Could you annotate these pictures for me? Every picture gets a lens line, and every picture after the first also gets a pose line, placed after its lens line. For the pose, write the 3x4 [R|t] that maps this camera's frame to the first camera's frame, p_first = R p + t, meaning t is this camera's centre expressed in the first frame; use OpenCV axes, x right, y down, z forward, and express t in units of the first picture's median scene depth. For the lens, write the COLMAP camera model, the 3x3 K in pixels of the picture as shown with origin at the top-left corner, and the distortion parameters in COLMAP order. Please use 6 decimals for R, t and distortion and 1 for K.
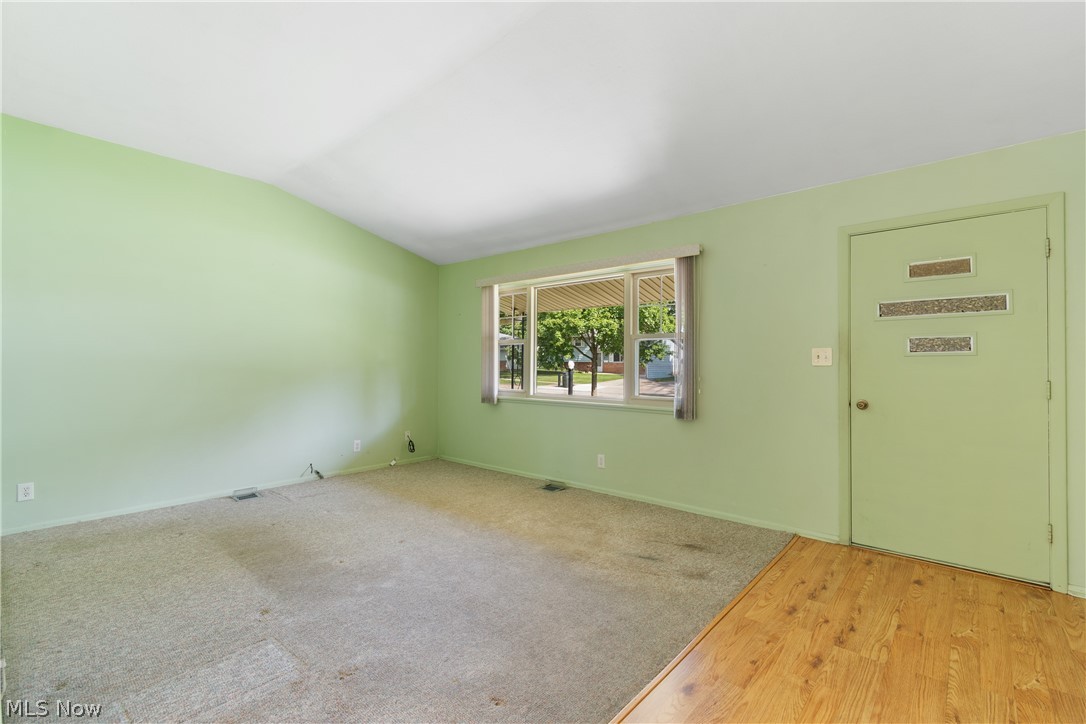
lens RADIAL K [[476.9, 0, 551.5], [0, 476.9, 356.5], [0, 0, 1]] dist [0.003656, 0.000516]
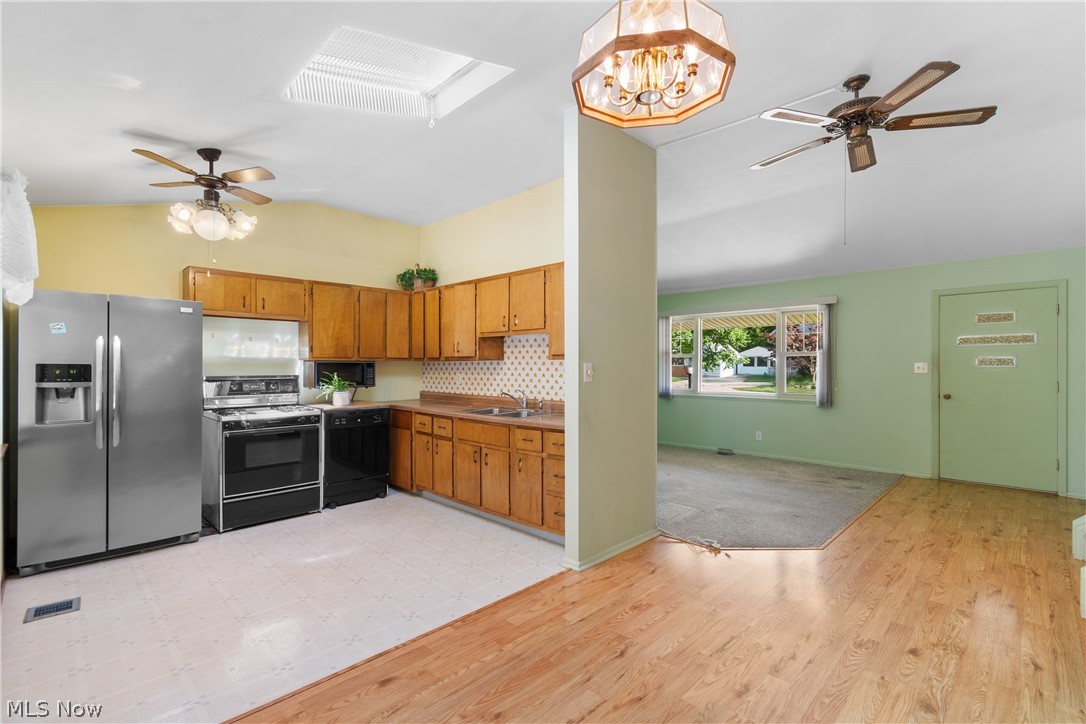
lens RADIAL K [[491.9, 0, 553.4], [0, 491.9, 365.4], [0, 0, 1]] dist [0.016196, -0.000870]
pose [[0.996442, -0.001606, -0.084260, -0.589720], [0.002439, 0.999949, 0.009787, -0.029414], [0.084240, -0.009958, 0.996396, -0.869624]]
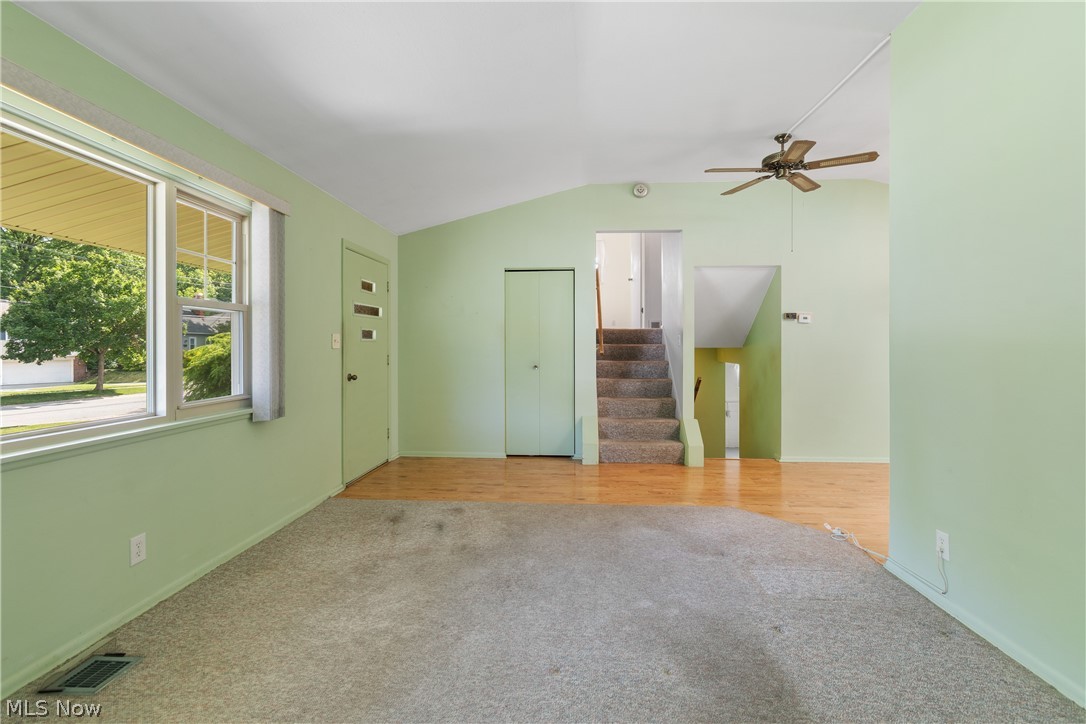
lens RADIAL K [[491.9, 0, 554.3], [0, 491.9, 346.7], [0, 0, 1]] dist [0.016196, -0.000870]
pose [[-0.610202, -0.003340, 0.792239, -0.774600], [-0.012994, 0.999899, -0.005793, 0.016941], [-0.792140, -0.013829, -0.610183, 1.371510]]
